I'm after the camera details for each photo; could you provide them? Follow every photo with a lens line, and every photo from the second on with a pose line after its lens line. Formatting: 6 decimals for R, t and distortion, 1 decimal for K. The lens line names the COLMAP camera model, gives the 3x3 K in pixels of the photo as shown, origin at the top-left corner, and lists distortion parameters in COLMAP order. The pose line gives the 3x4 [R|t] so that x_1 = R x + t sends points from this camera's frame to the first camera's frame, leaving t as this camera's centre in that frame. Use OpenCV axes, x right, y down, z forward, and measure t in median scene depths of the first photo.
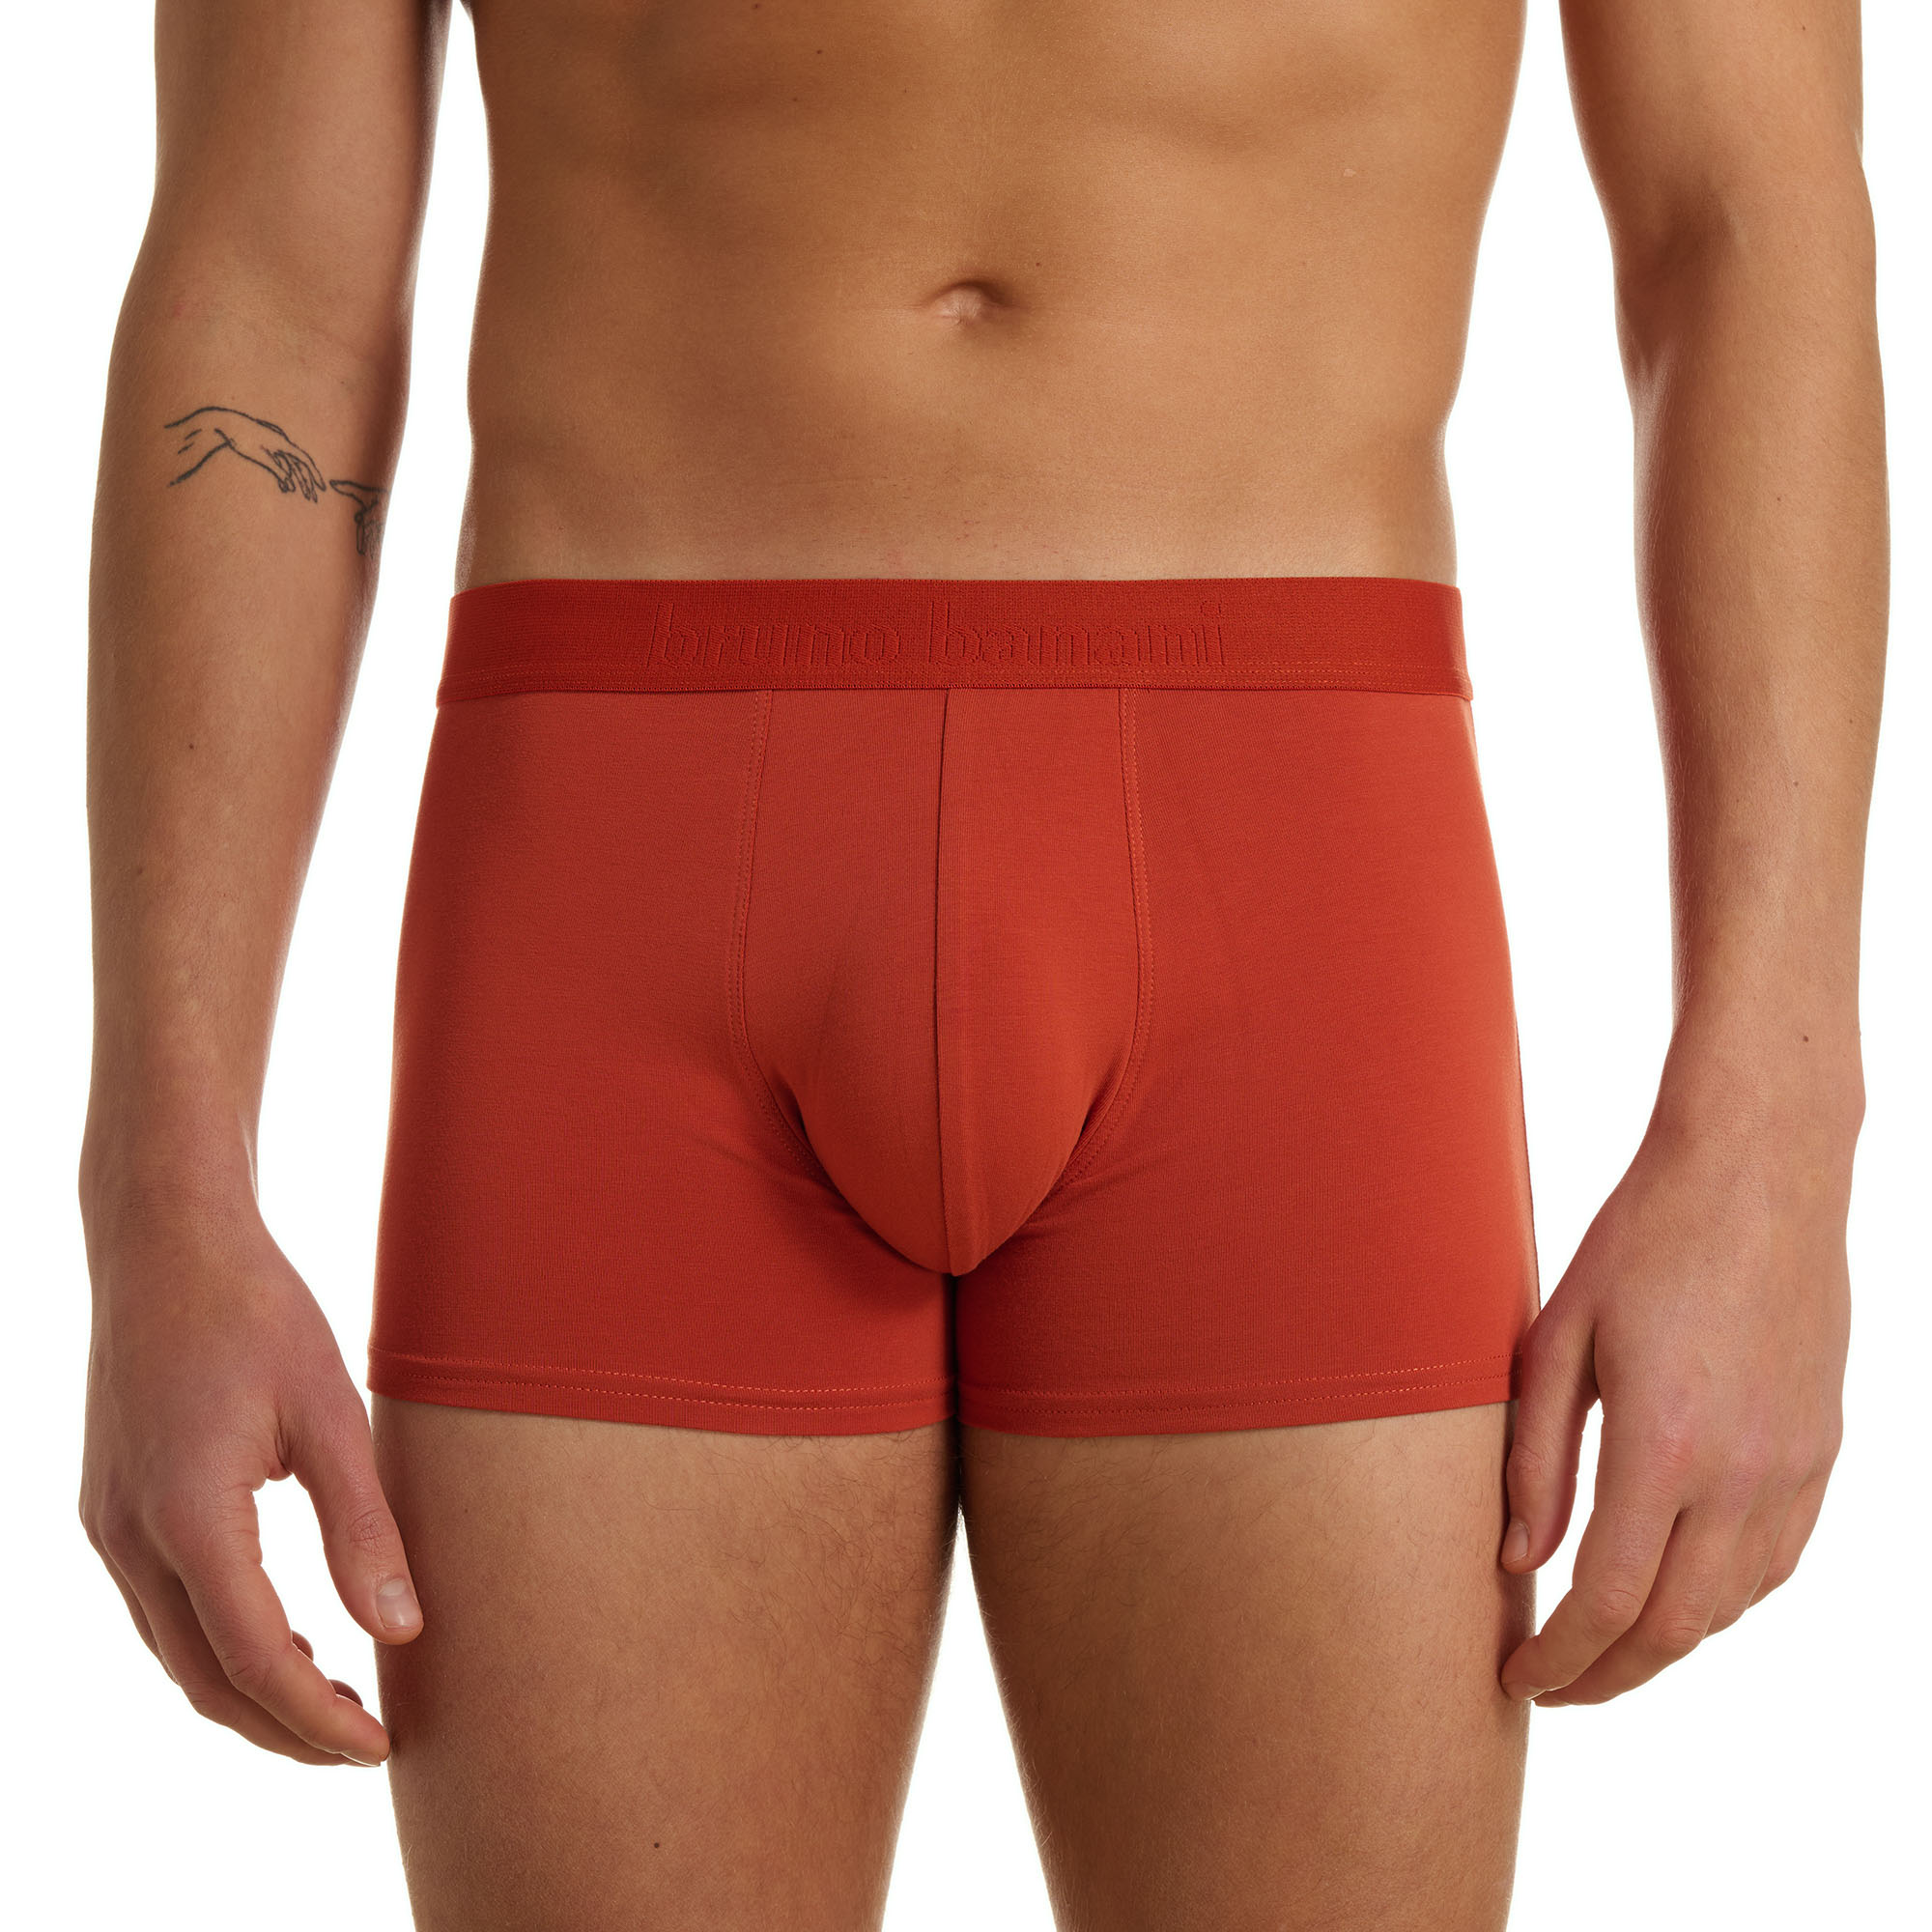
lens RADIAL K [[6949.4, 0, 1175.6], [0, 6949.4, 966.8], [0, 0, 1]] dist [-2.545736, 23.894096]
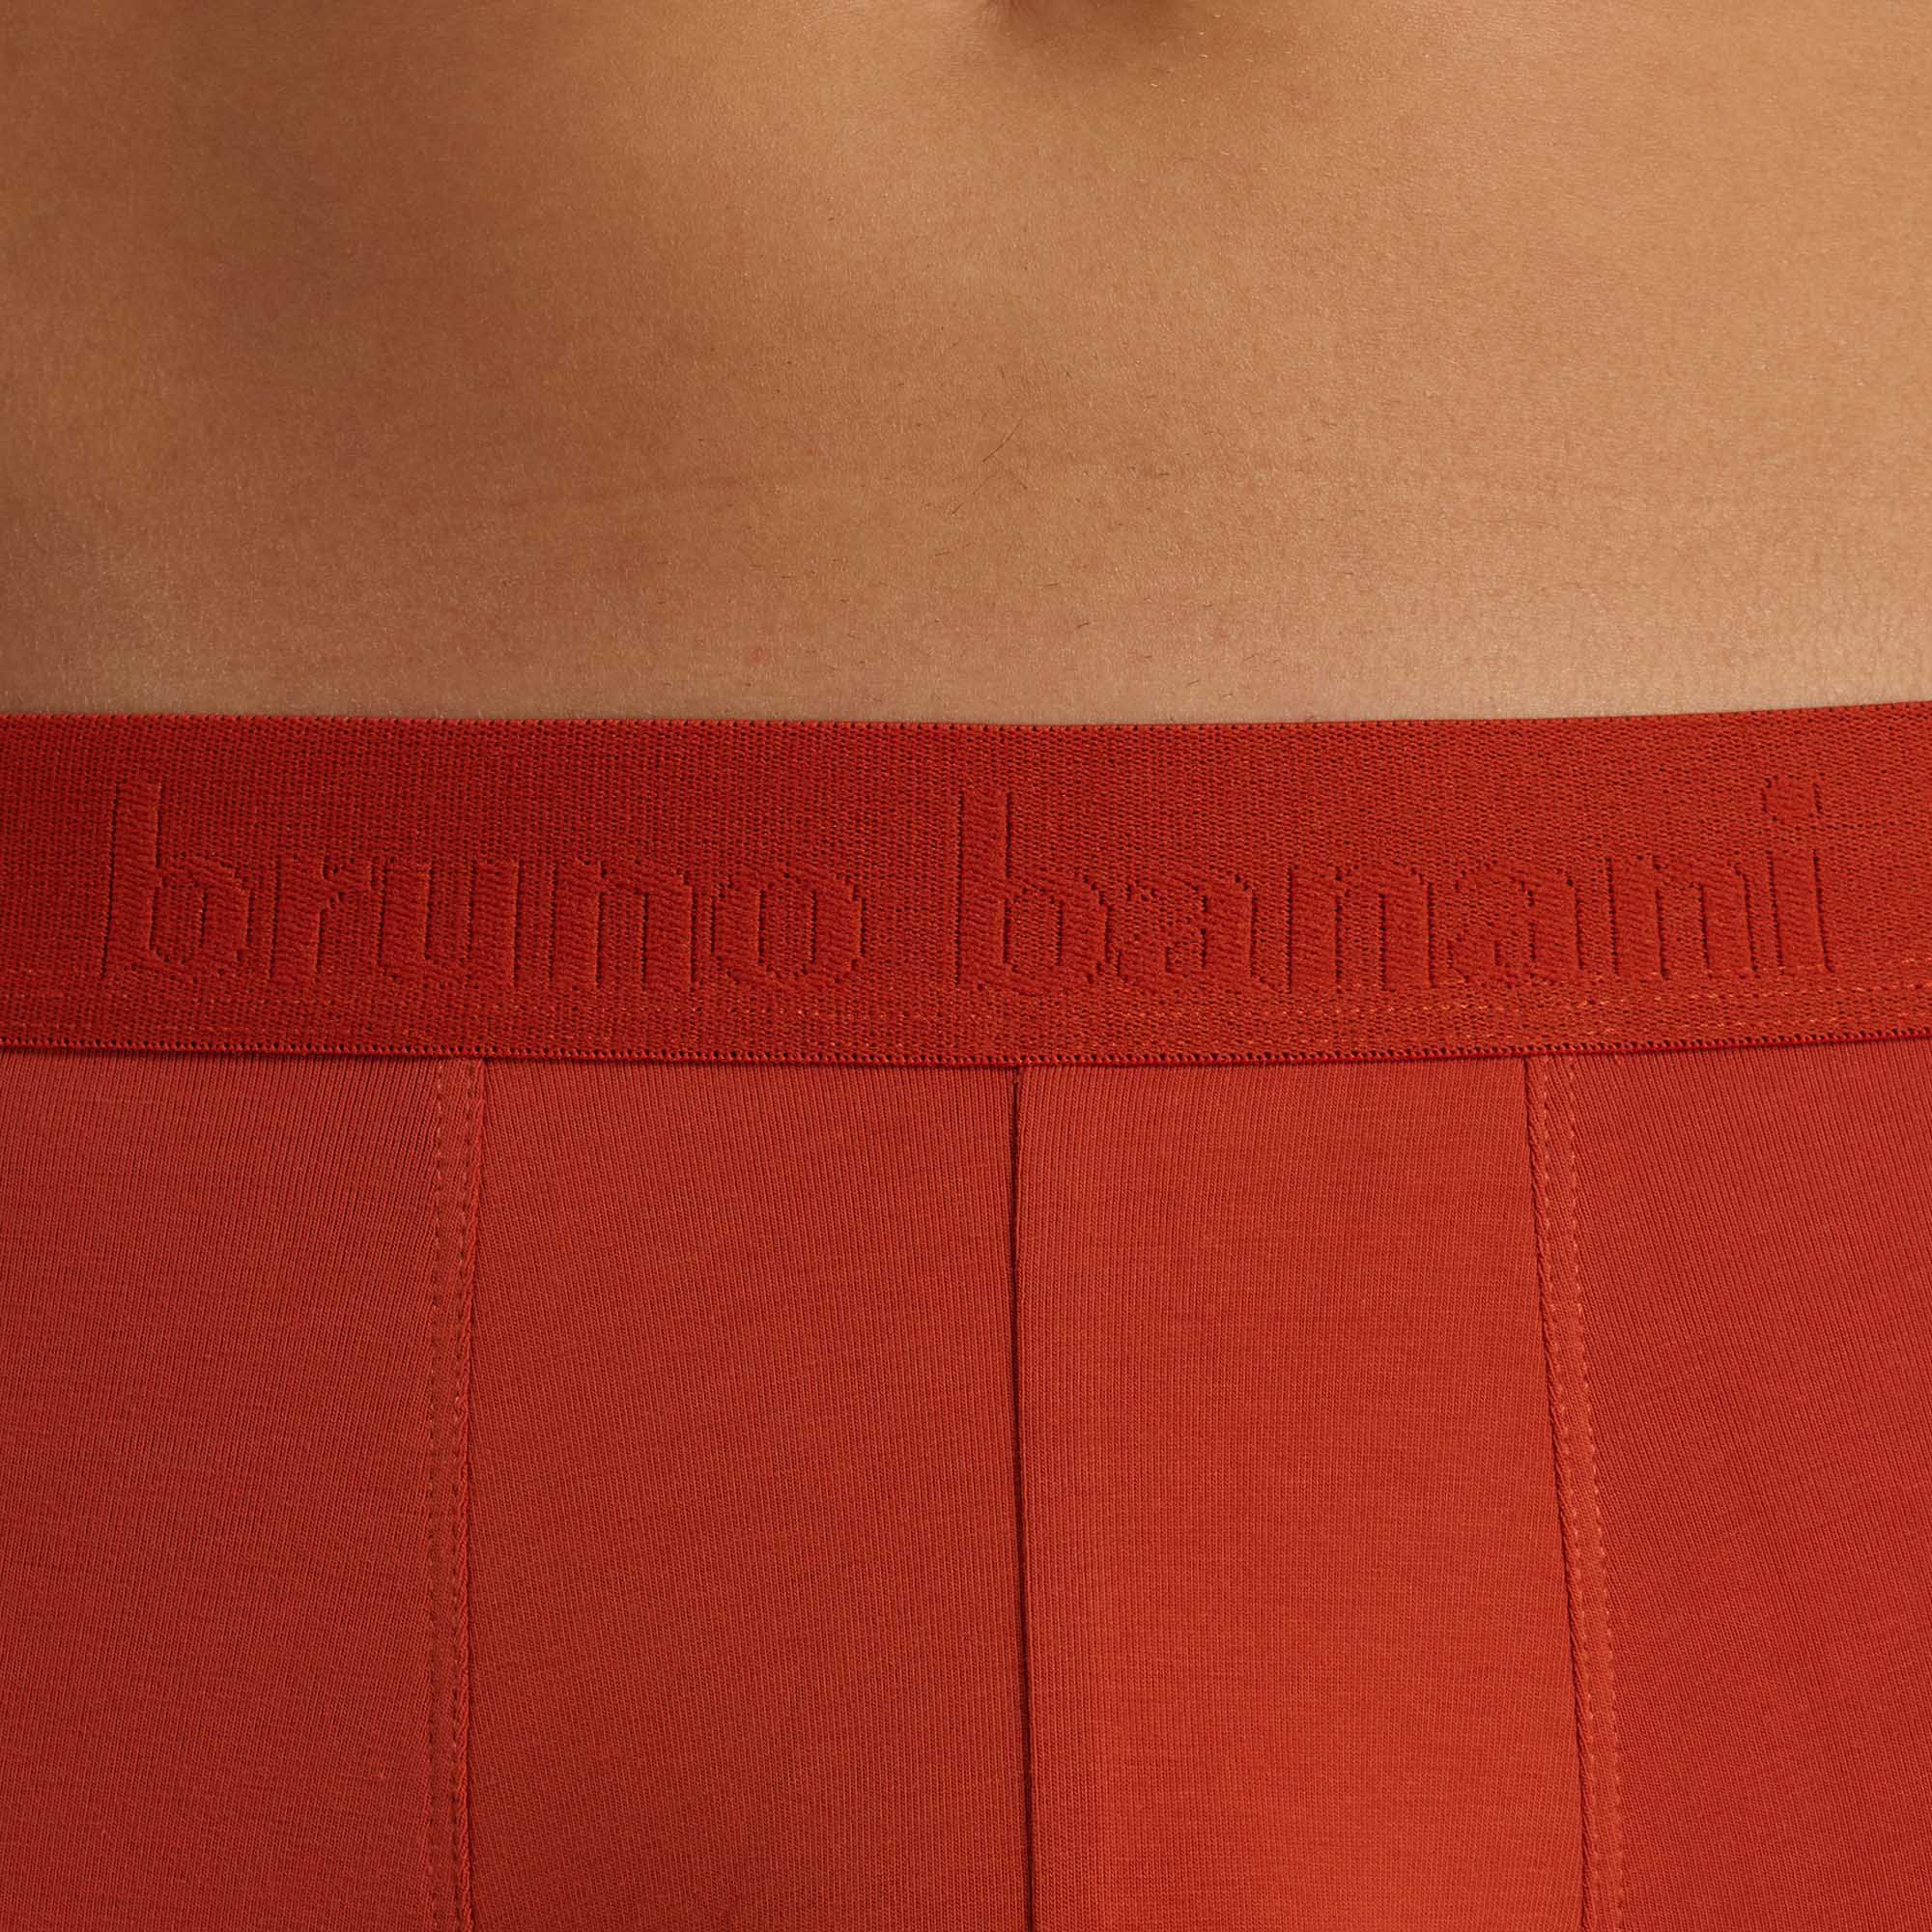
lens RADIAL K [[6949.4, 0, 1175.6], [0, 6949.4, 966.8], [0, 0, 1]] dist [-2.545736, 23.894096]
pose [[0.998373, -0.051222, -0.025044, -0.016612], [0.045260, 0.979101, -0.198273, 0.021791], [0.034677, 0.196817, 0.979827, 0.667836]]
